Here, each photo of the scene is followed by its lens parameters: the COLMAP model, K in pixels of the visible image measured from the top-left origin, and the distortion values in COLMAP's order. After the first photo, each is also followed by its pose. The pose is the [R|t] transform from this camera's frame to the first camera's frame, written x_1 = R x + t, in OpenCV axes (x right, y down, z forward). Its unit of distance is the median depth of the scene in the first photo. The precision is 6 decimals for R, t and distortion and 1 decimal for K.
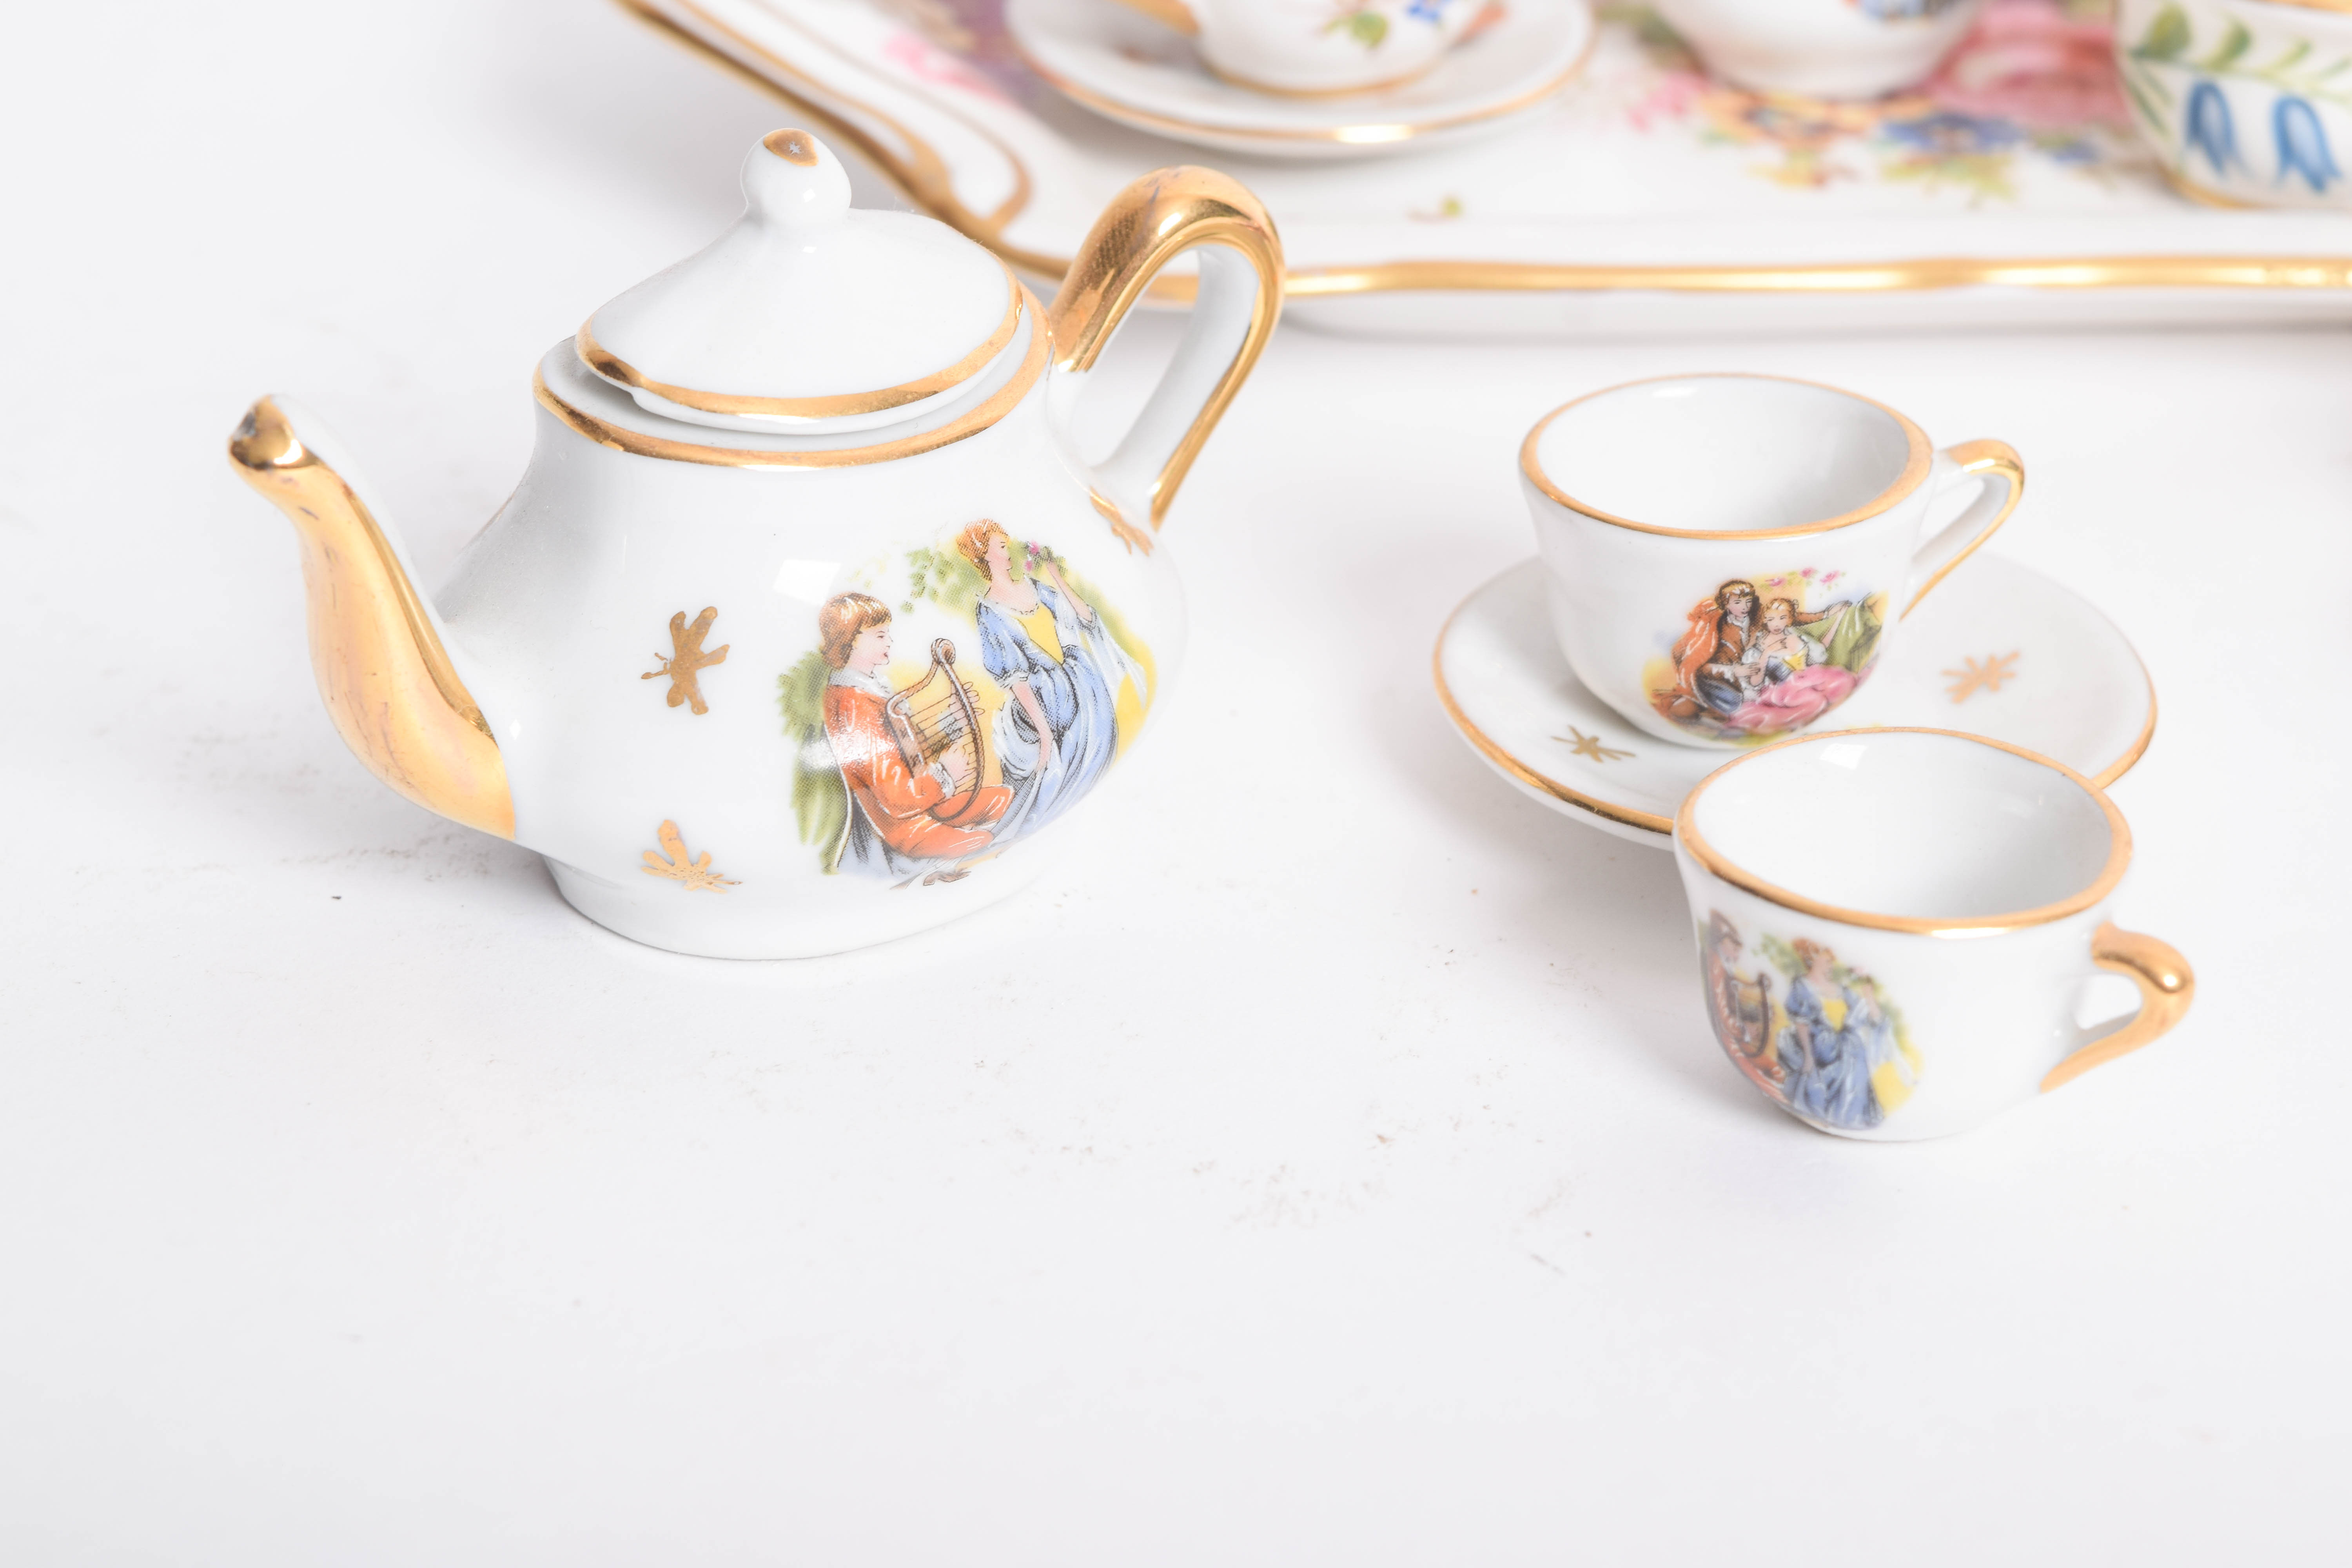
lens RADIAL K [[5245.0, 0, 1176.0], [0, 5245.0, 784.0], [0, 0, 1]] dist [-0.040449, -0.197596]
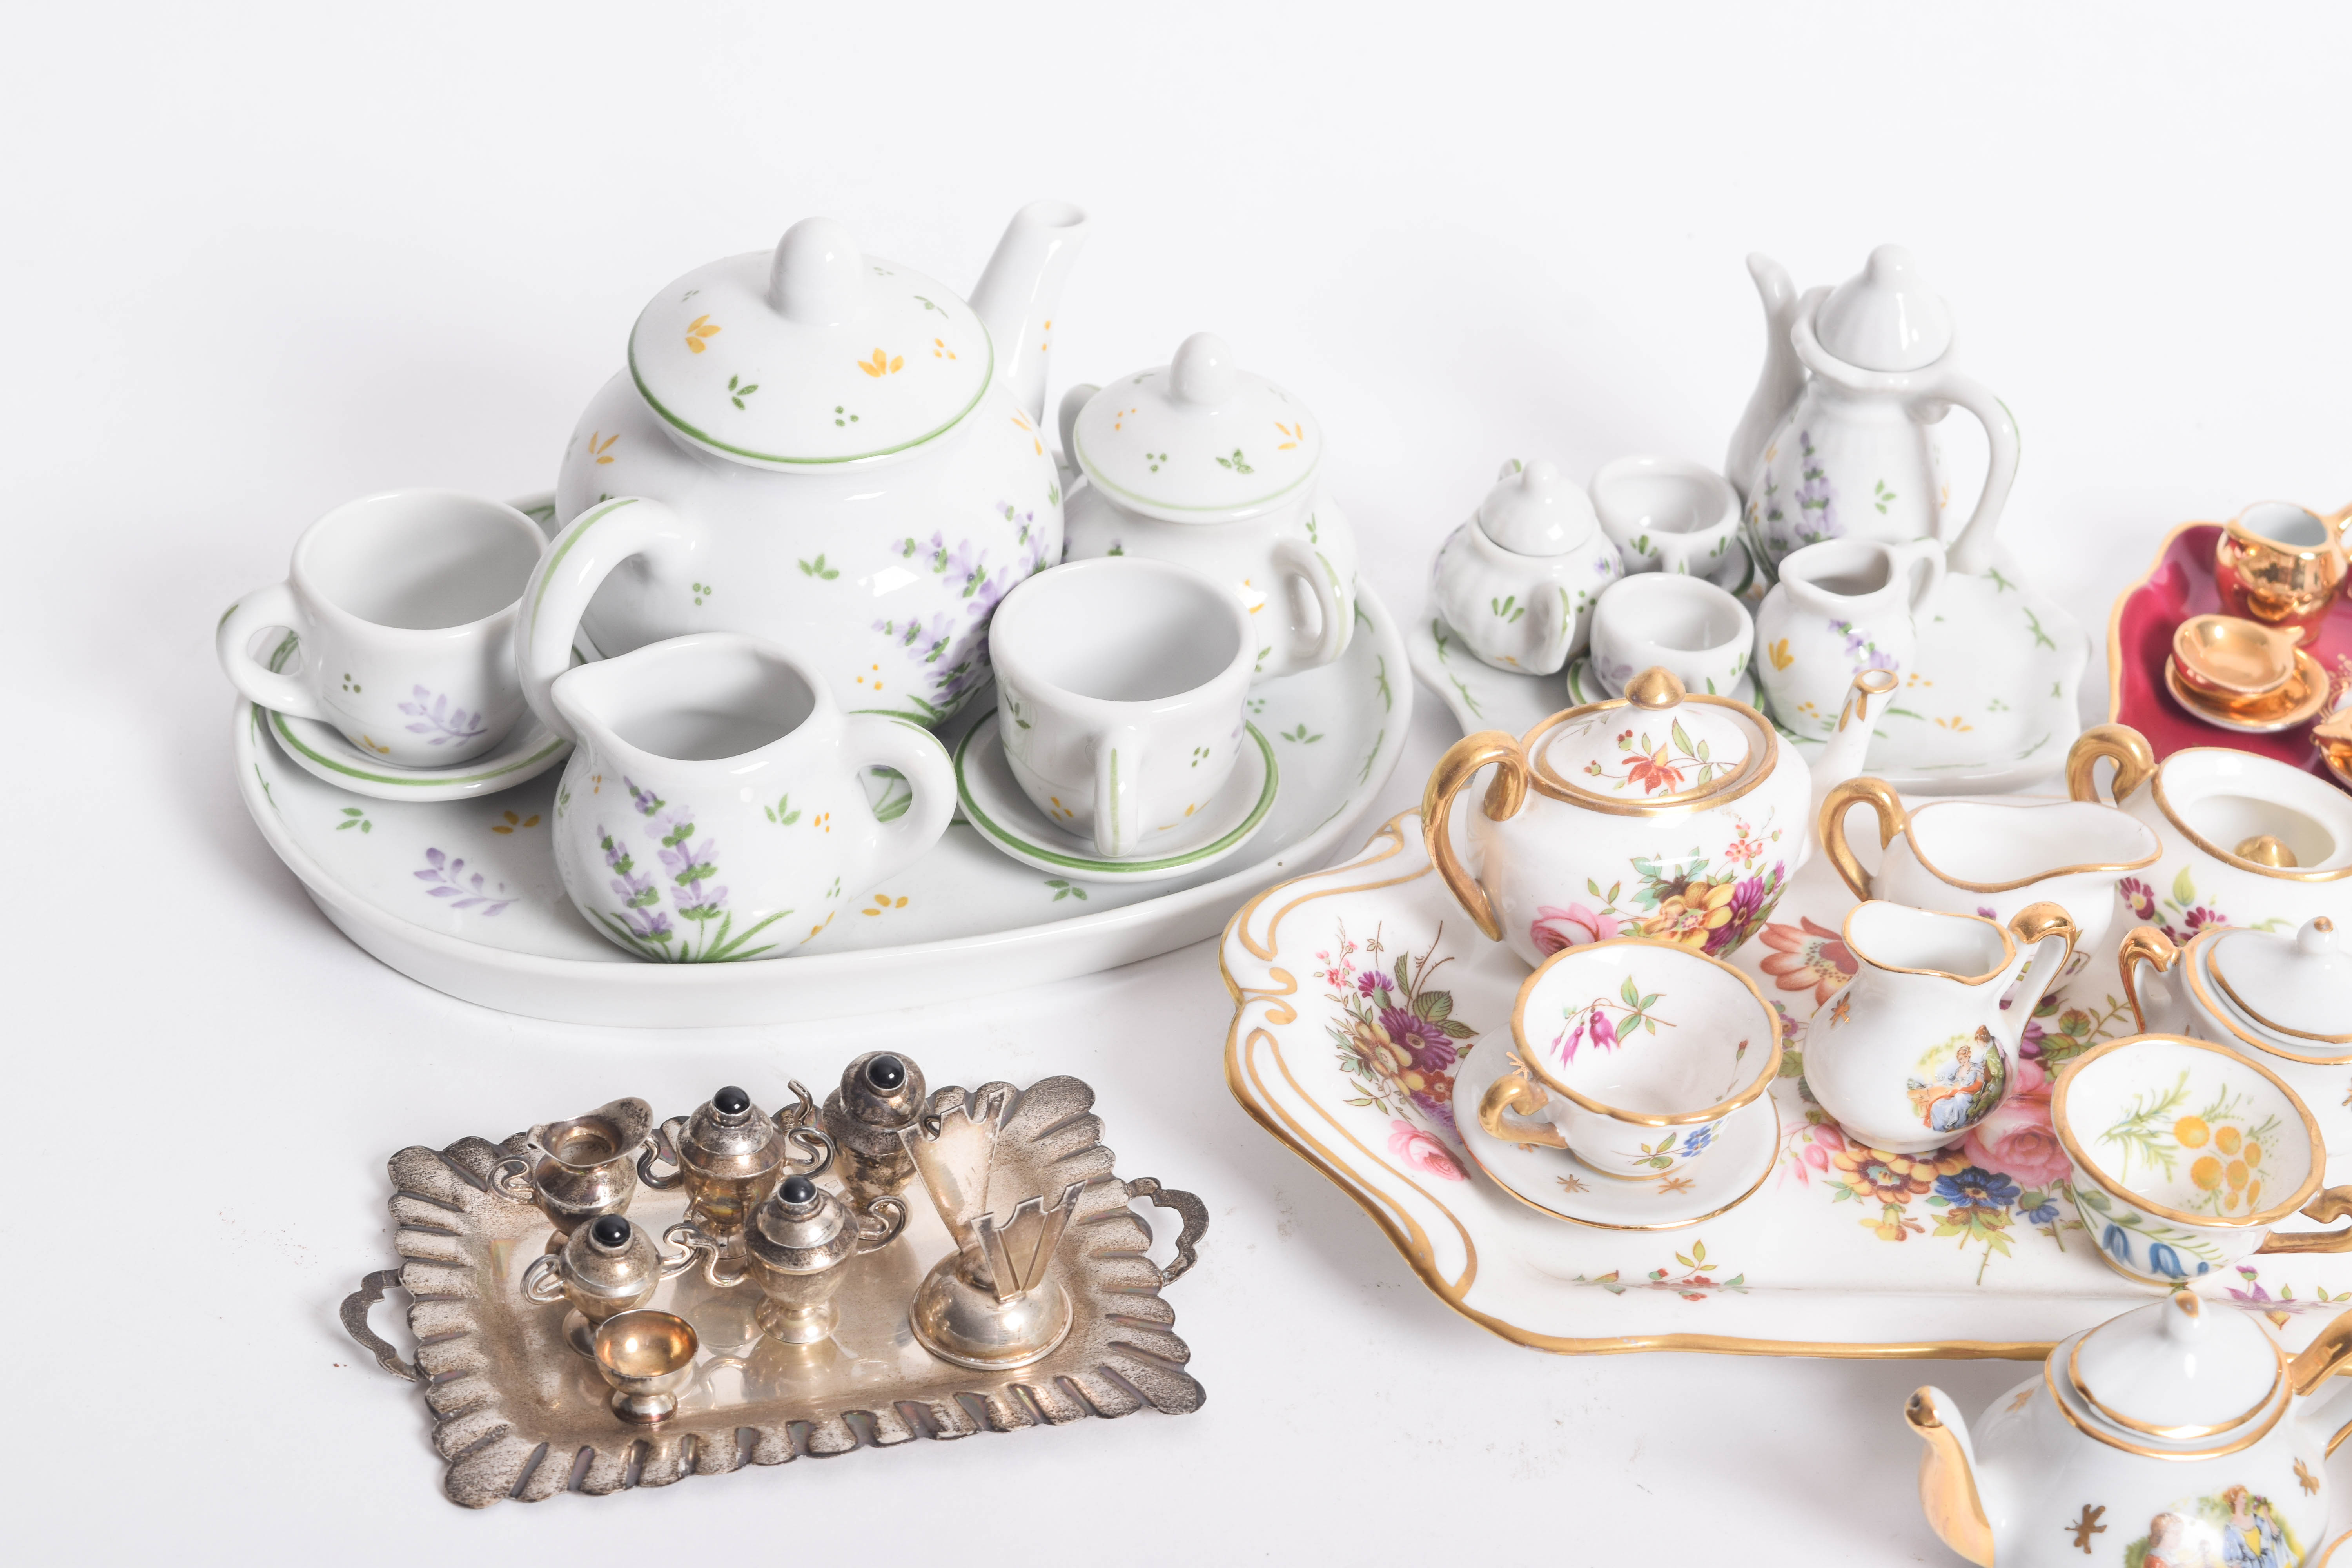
lens RADIAL K [[5340.5, 0, 1176.0], [0, 5340.5, 784.0], [0, 0, 1]] dist [-0.081645, 0.272859]
pose [[0.998722, 0.048189, 0.015263, -0.205522], [-0.049893, 0.988224, 0.144654, -0.660724], [-0.008113, -0.145231, 0.989365, -1.004742]]
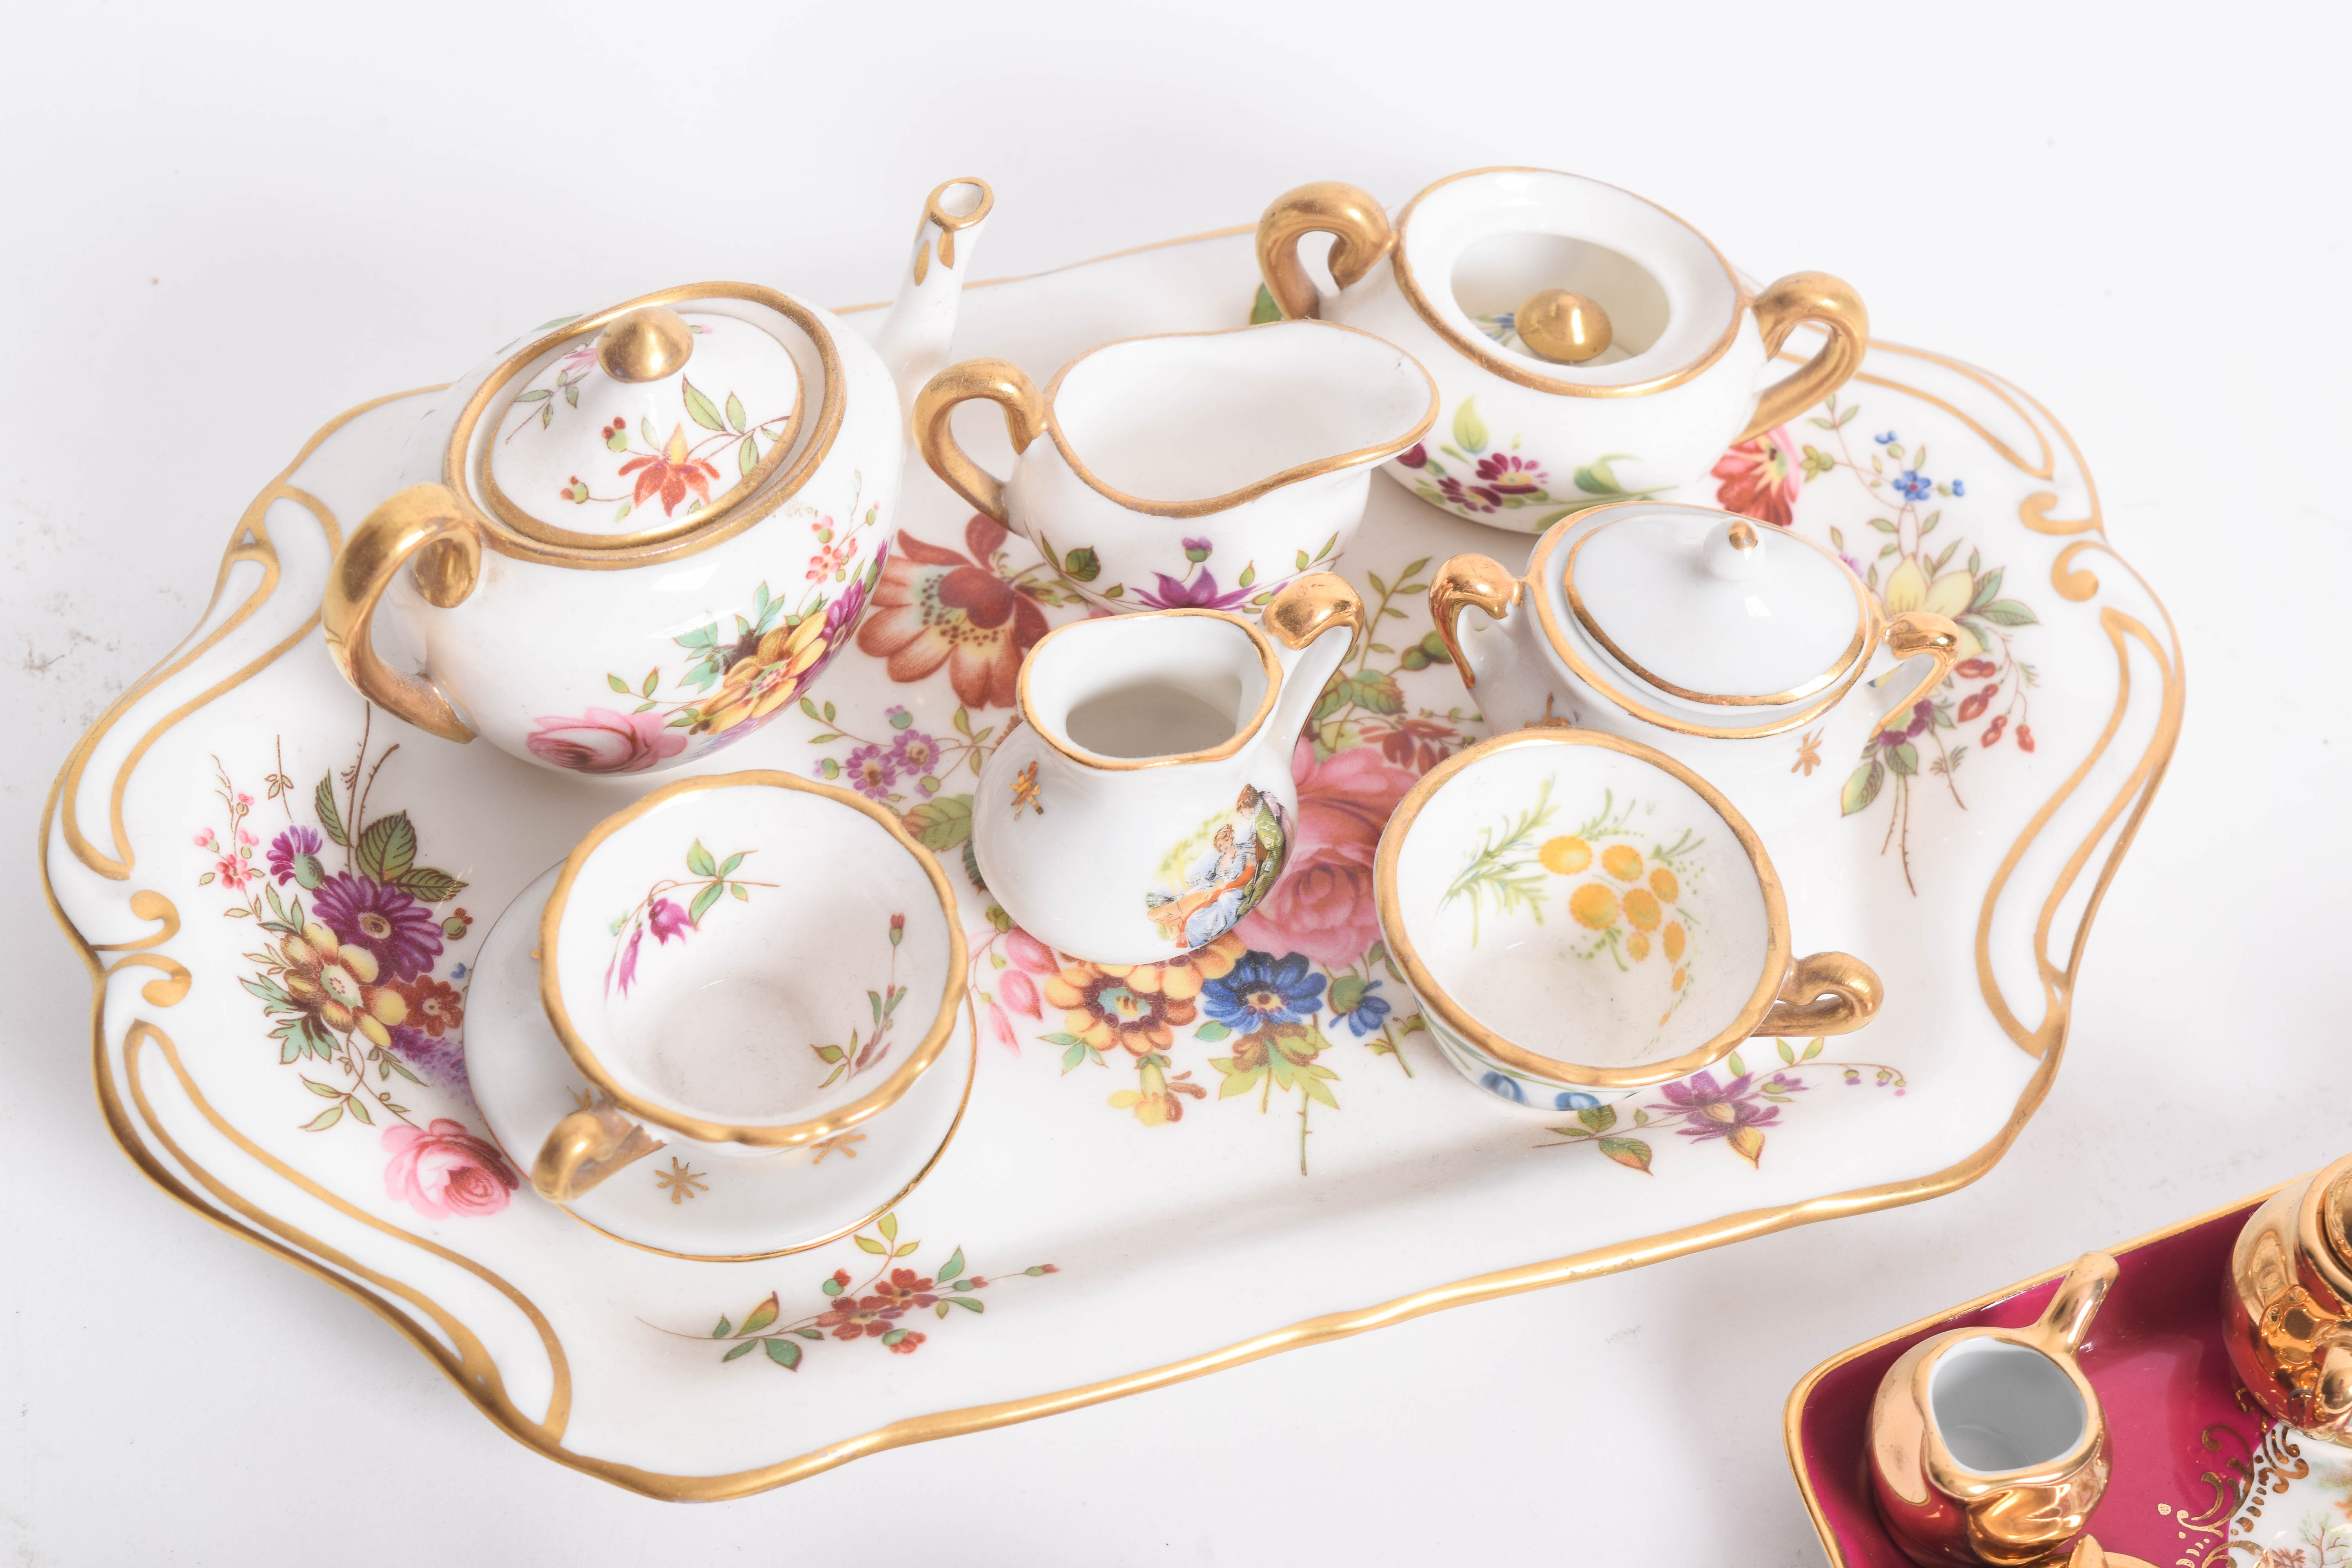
lens RADIAL K [[5245.0, 0, 1176.0], [0, 5245.0, 784.0], [0, 0, 1]] dist [-0.040449, -0.197596]
pose [[0.958243, -0.181432, 0.221026, -0.161009], [0.059015, 0.881776, 0.467961, -0.935944], [-0.279799, -0.435376, 0.855663, 0.012963]]
